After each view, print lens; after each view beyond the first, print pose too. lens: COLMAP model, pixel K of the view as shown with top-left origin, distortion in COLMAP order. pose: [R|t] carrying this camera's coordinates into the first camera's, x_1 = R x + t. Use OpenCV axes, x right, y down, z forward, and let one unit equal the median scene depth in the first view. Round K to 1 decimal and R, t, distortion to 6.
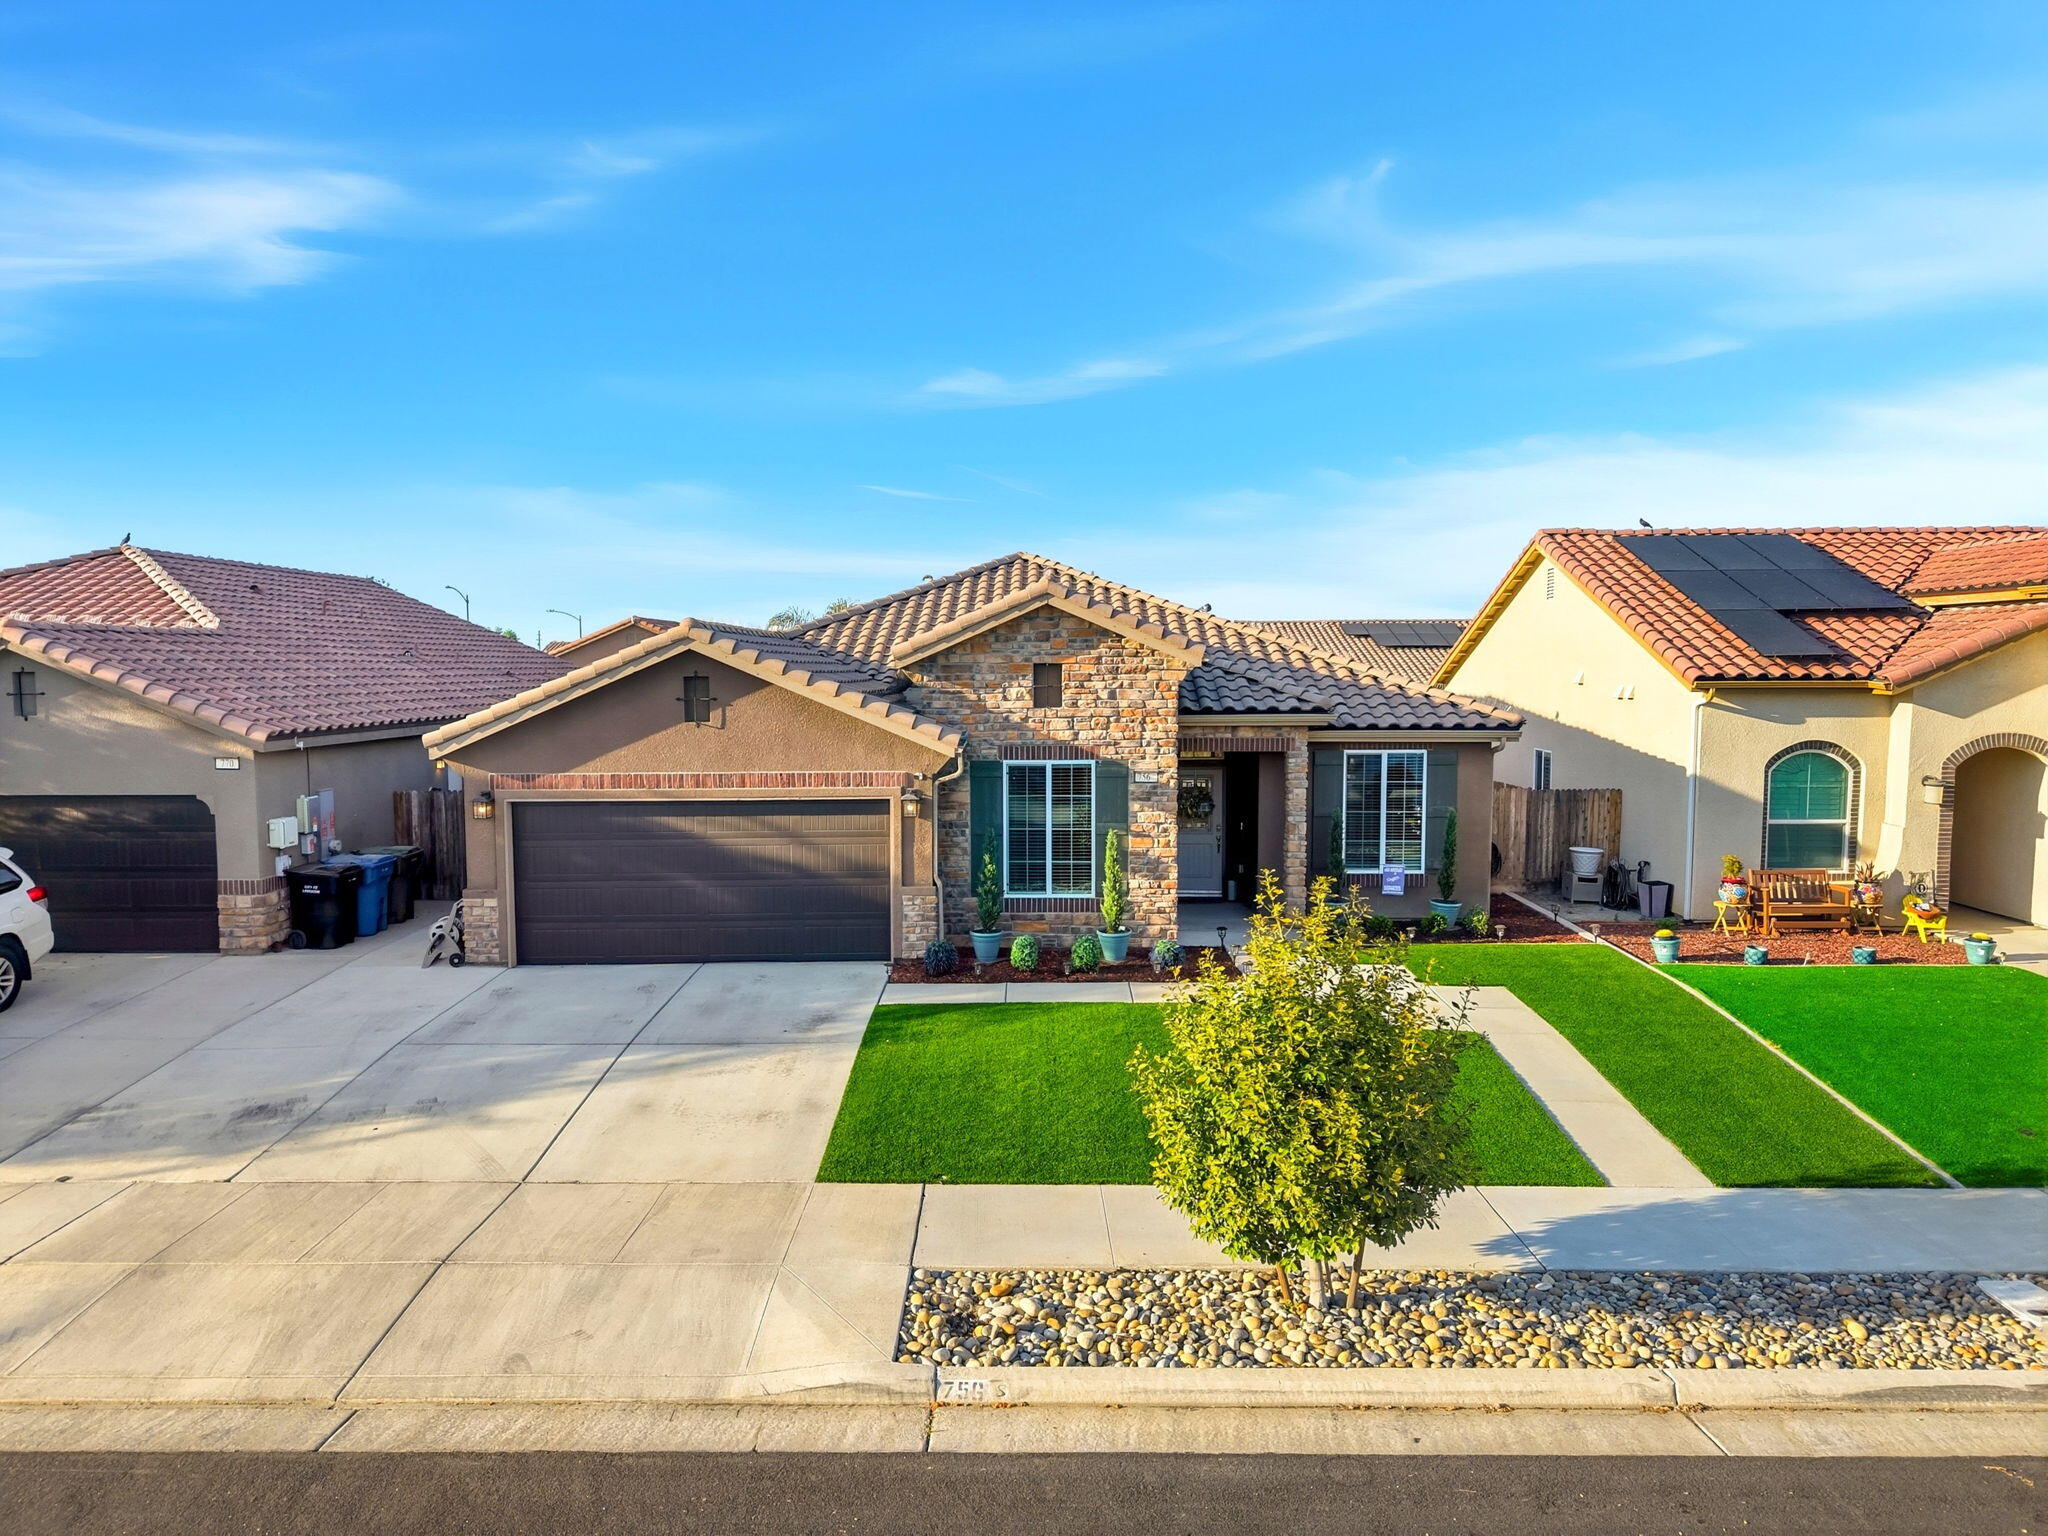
lens RADIAL K [[1346.6, 0, 996.8], [0, 1346.6, 767.4], [0, 0, 1]] dist [0.041869, -0.000590]
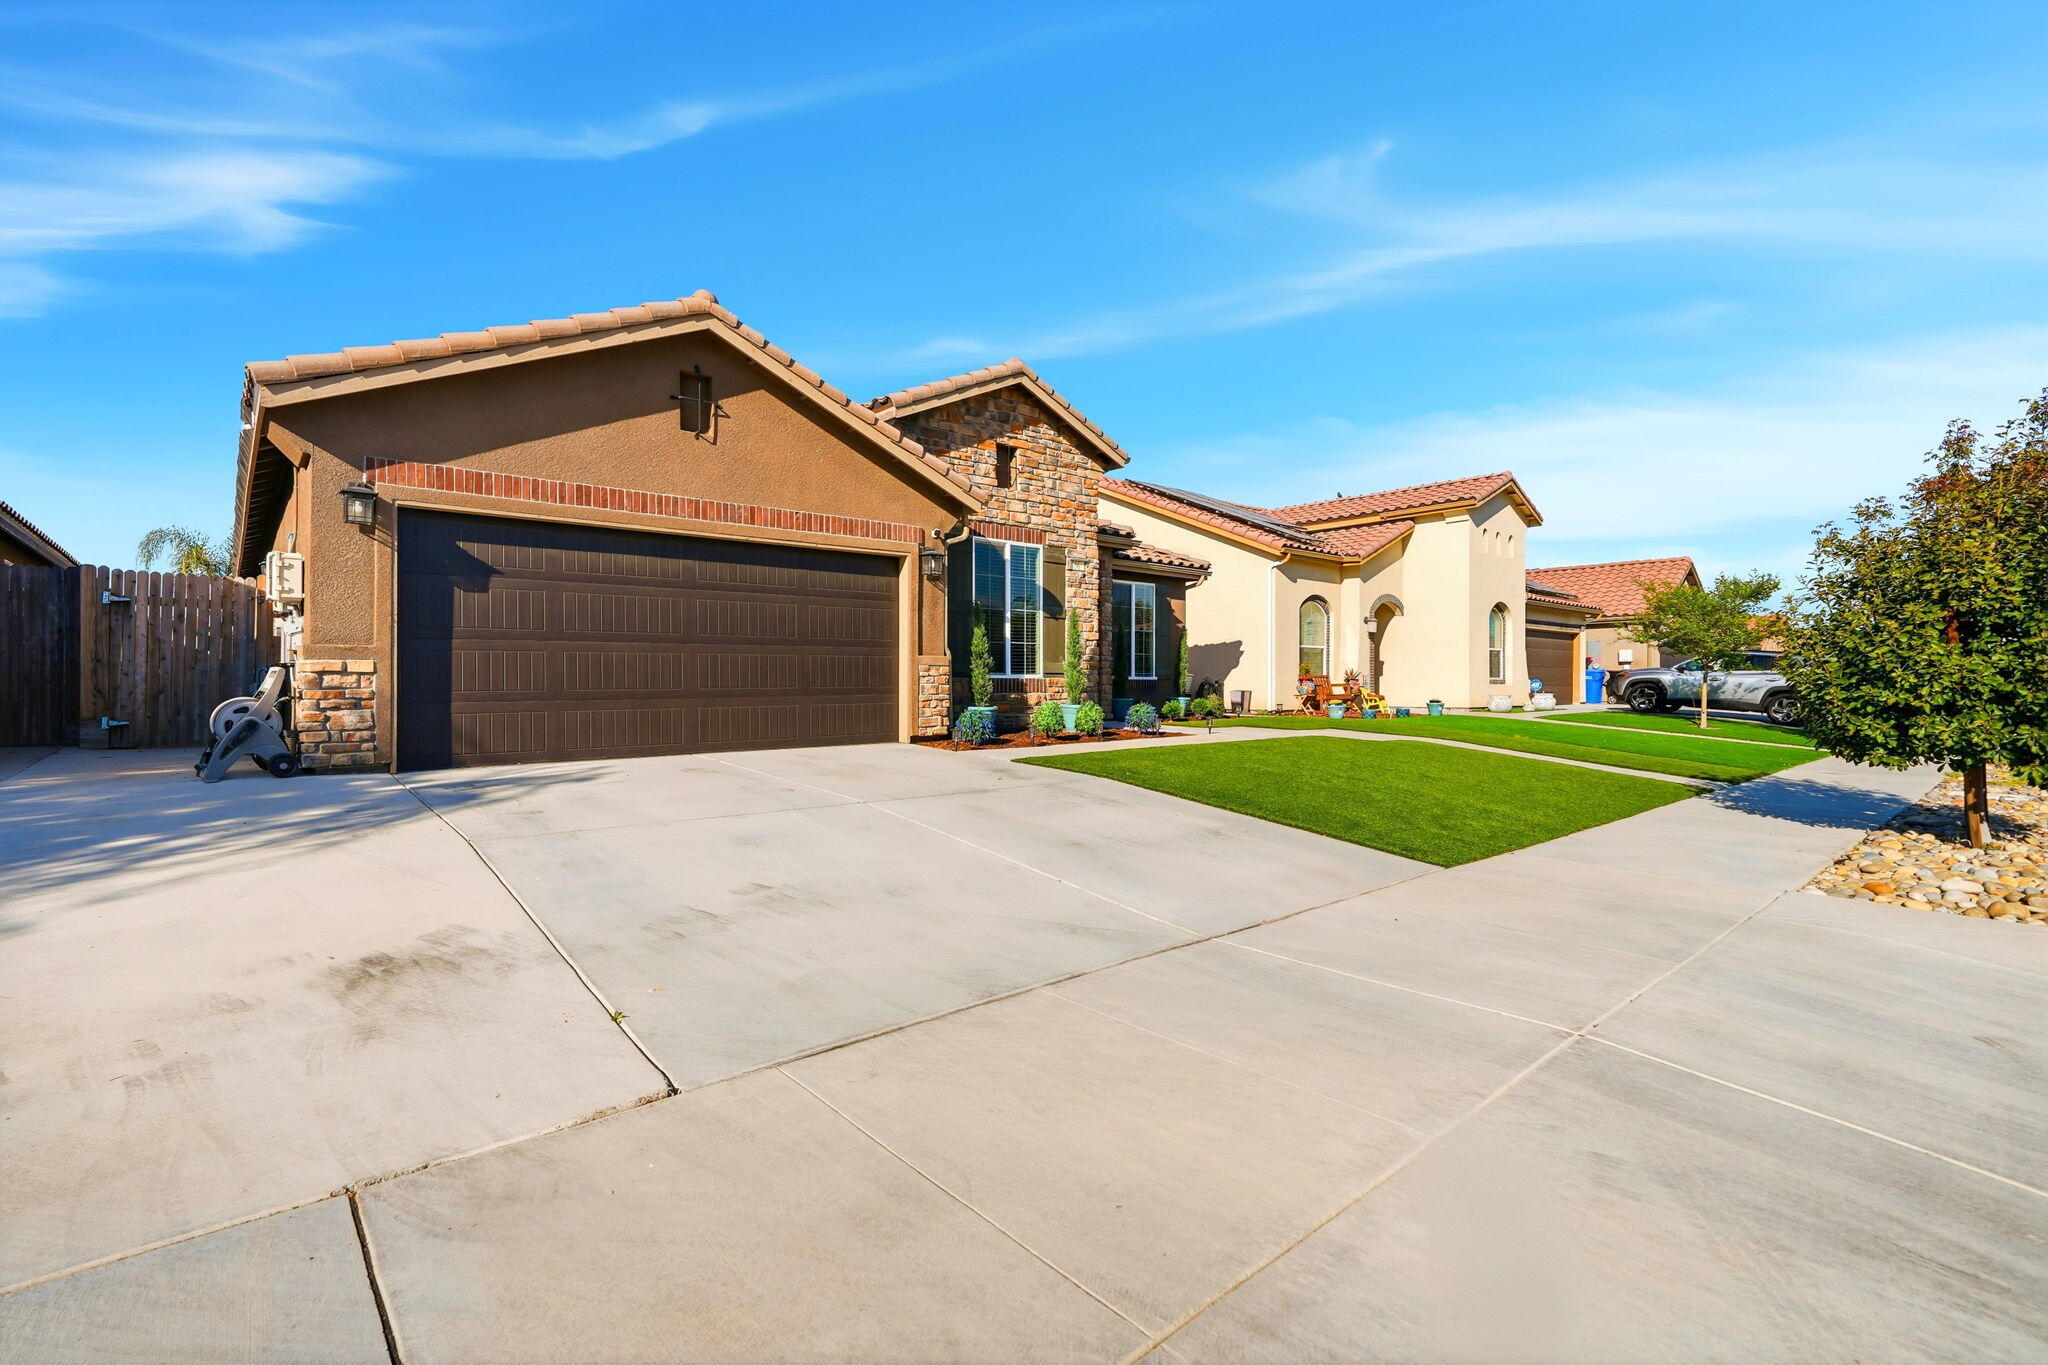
lens RADIAL K [[915.9, 0, 1016.5], [0, 915.9, 680.6], [0, 0, 1]] dist [-0.000226, 0.000165]
pose [[0.741709, 0.004800, 0.670705, -0.417226], [0.043724, 0.997501, -0.055492, 0.137784], [-0.669295, 0.070484, 0.739646, 0.496646]]
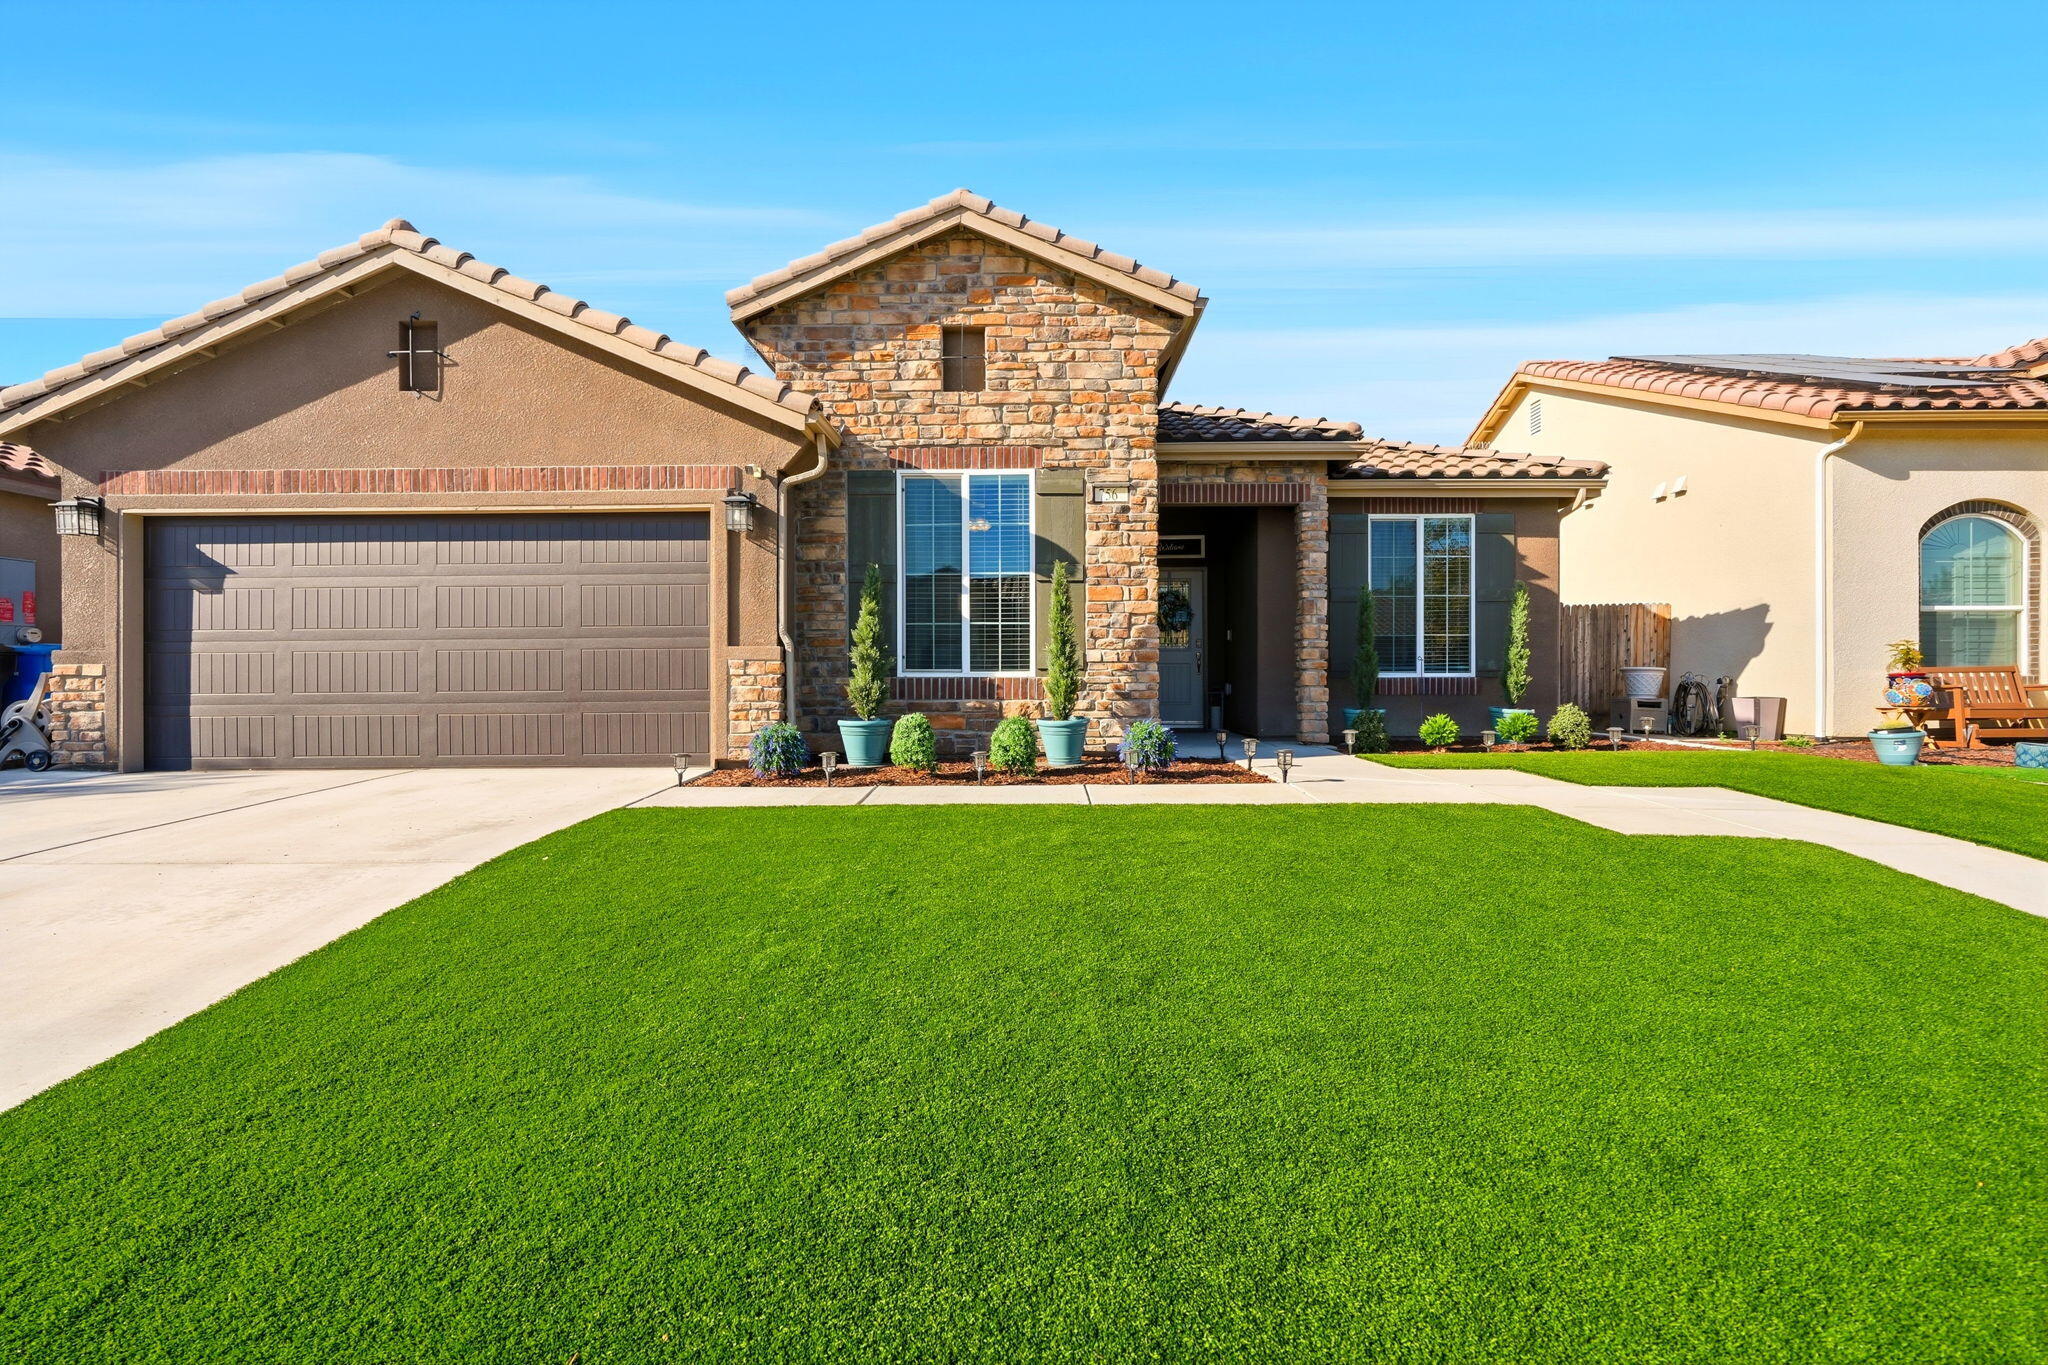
lens RADIAL K [[915.9, 0, 1016.5], [0, 915.9, 680.6], [0, 0, 1]] dist [-0.000226, 0.000165]
pose [[0.999901, 0.001508, 0.013961, 0.058044], [-0.000495, 0.997385, -0.072265, 0.132062], [-0.014034, 0.072251, 0.997288, 0.555598]]
